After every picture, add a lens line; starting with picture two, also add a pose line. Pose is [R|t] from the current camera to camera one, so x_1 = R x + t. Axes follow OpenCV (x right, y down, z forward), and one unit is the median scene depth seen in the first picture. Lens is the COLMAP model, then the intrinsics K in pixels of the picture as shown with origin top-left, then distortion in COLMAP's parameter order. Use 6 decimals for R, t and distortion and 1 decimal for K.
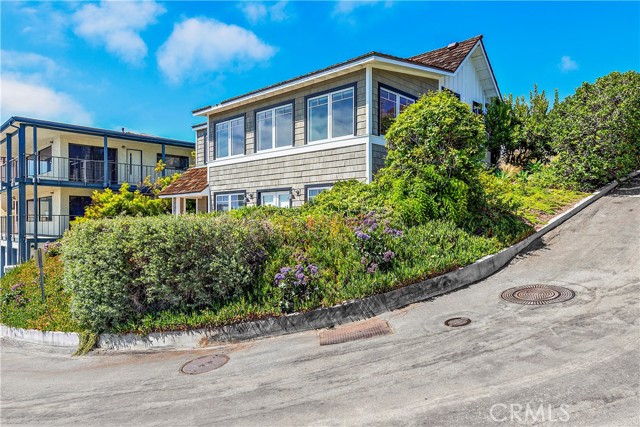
lens RADIAL K [[443.7, 0, 320.0], [0, 443.7, 218.4], [0, 0, 1]] dist [0.003131, -0.000337]
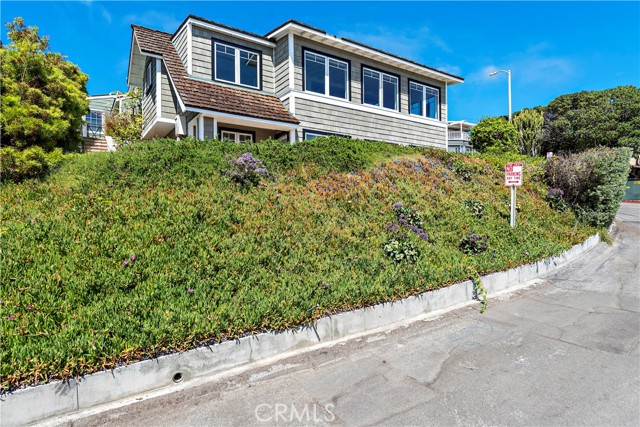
lens RADIAL K [[368.9, 0, 321.3], [0, 368.9, 212.0], [0, 0, 1]] dist [0.016769, -0.004914]
pose [[0.205314, 0.016727, 0.978553, -1.162317], [0.003809, 0.999833, -0.017890, 0.143559], [-0.978689, 0.007401, 0.205216, 1.034636]]
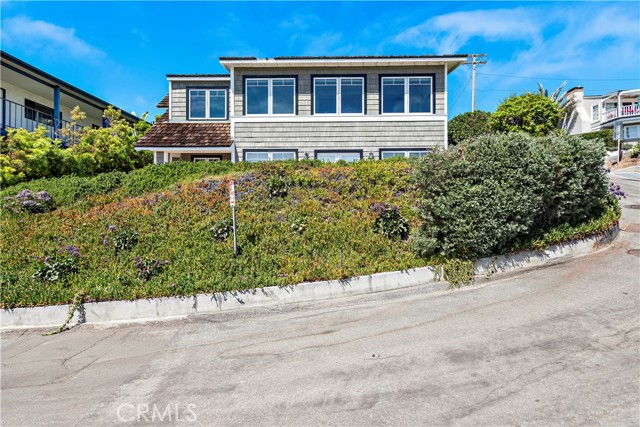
lens RADIAL K [[336.3, 0, 320.1], [0, 336.3, 212.8], [0, 0, 1]] dist [0.013243, -0.001322]
pose [[0.737433, 0.006892, 0.675385, -0.764519], [-0.003204, 0.999972, -0.006705, 0.105223], [-0.675412, 0.002781, 0.737435, 0.441325]]
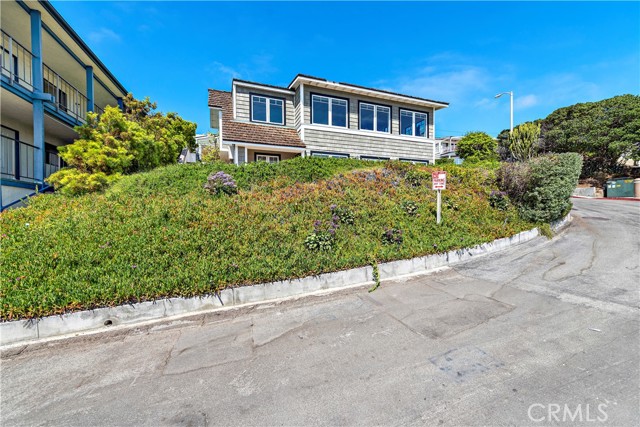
lens RADIAL K [[253.6, 0, 320.5], [0, 253.6, 213.1], [0, 0, 1]] dist [0.012171, -0.001006]
pose [[0.421072, -0.008102, 0.906991, -1.079015], [0.002262, 0.999966, 0.007882, 0.134041], [-0.907024, -0.001268, 0.421077, 0.861880]]
